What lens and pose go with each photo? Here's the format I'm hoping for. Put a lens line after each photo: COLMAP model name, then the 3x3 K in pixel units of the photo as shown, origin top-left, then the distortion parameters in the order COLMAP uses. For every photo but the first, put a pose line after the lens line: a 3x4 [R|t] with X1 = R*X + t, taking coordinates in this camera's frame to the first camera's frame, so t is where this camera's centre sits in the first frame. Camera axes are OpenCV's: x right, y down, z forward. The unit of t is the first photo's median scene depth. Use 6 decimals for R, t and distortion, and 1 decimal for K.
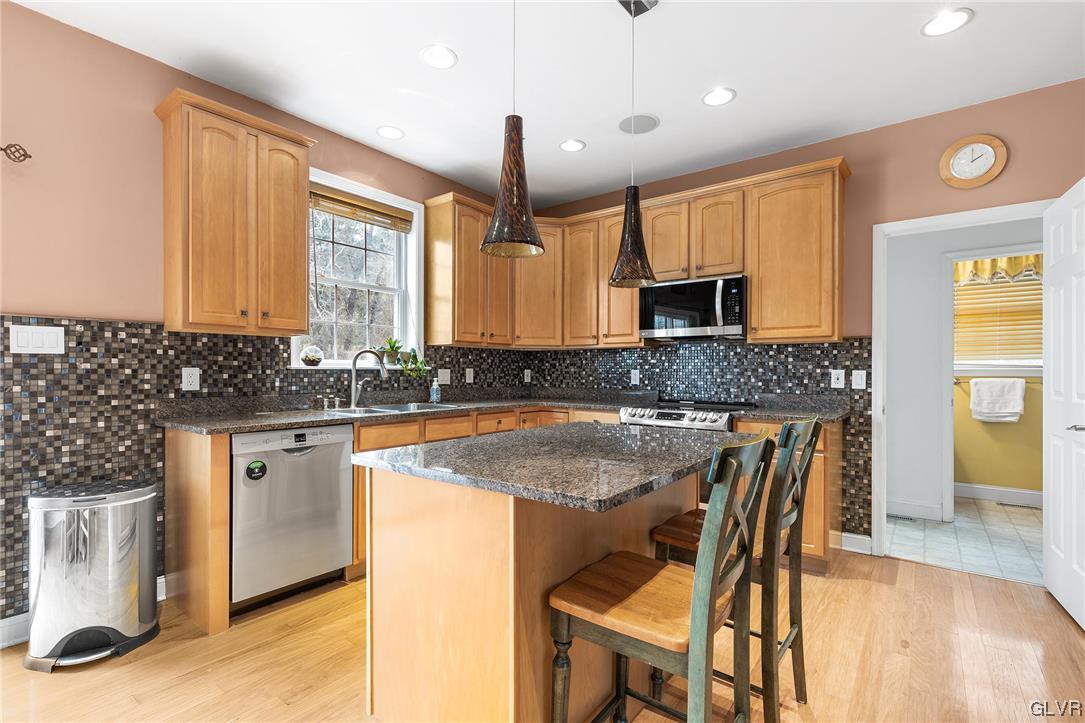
lens RADIAL K [[493.6, 0, 547.1], [0, 493.6, 369.5], [0, 0, 1]] dist [0.001084, 0.000270]
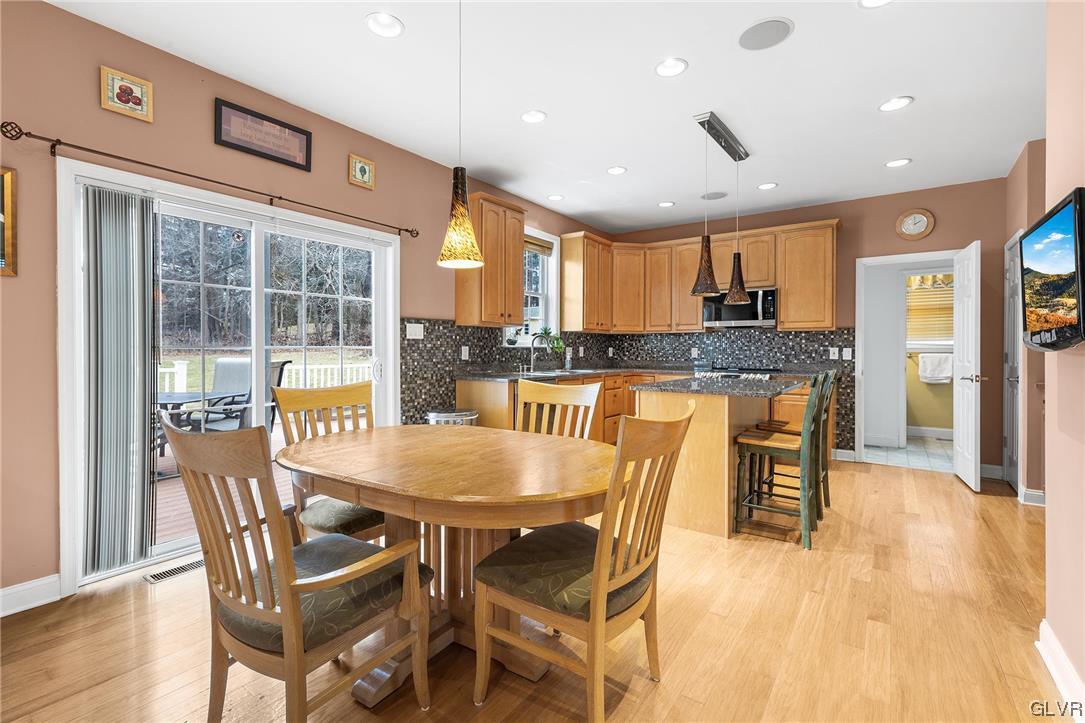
lens RADIAL K [[482.4, 0, 543.6], [0, 482.4, 348.2], [0, 0, 1]] dist [0.000872, -0.000065]
pose [[0.999594, 0.000391, 0.028491, -0.391414], [-0.000418, 0.999999, 0.000939, 0.000864], [-0.028491, -0.000951, 0.999594, -0.529096]]
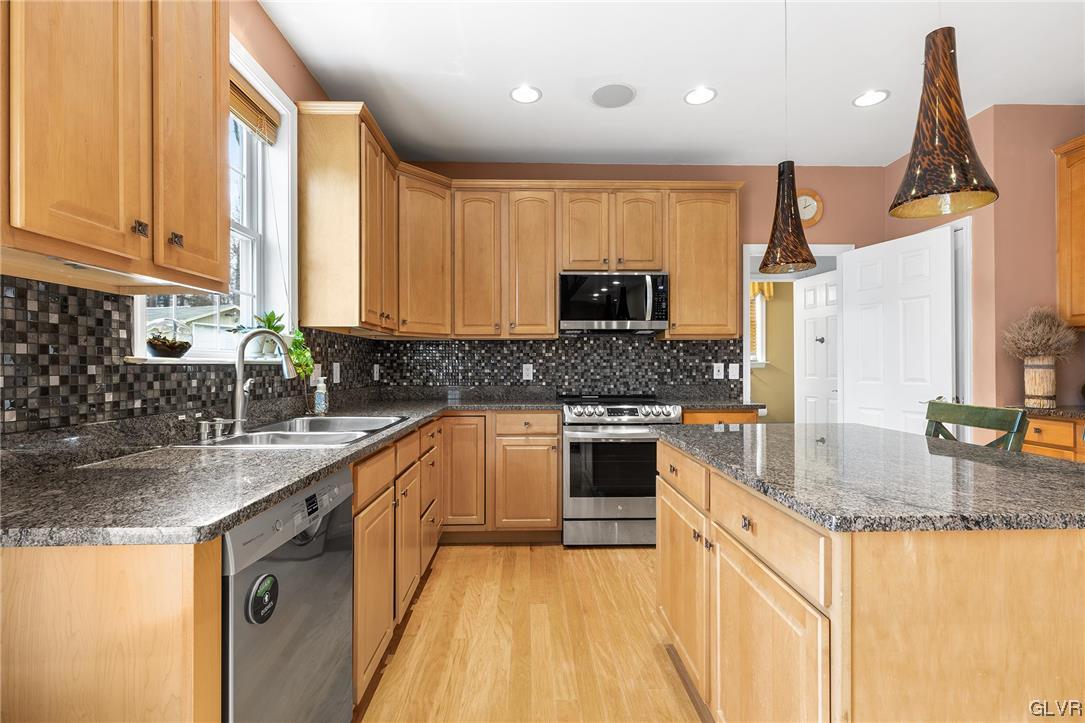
lens RADIAL K [[488.0, 0, 539.3], [0, 488.0, 363.8], [0, 0, 1]] dist [0.001744, 0.000059]
pose [[0.782049, -0.002497, 0.623212, -0.460092], [0.003267, 0.999995, -0.000093, 0.000450], [-0.623209, 0.002108, 0.782053, 0.356013]]
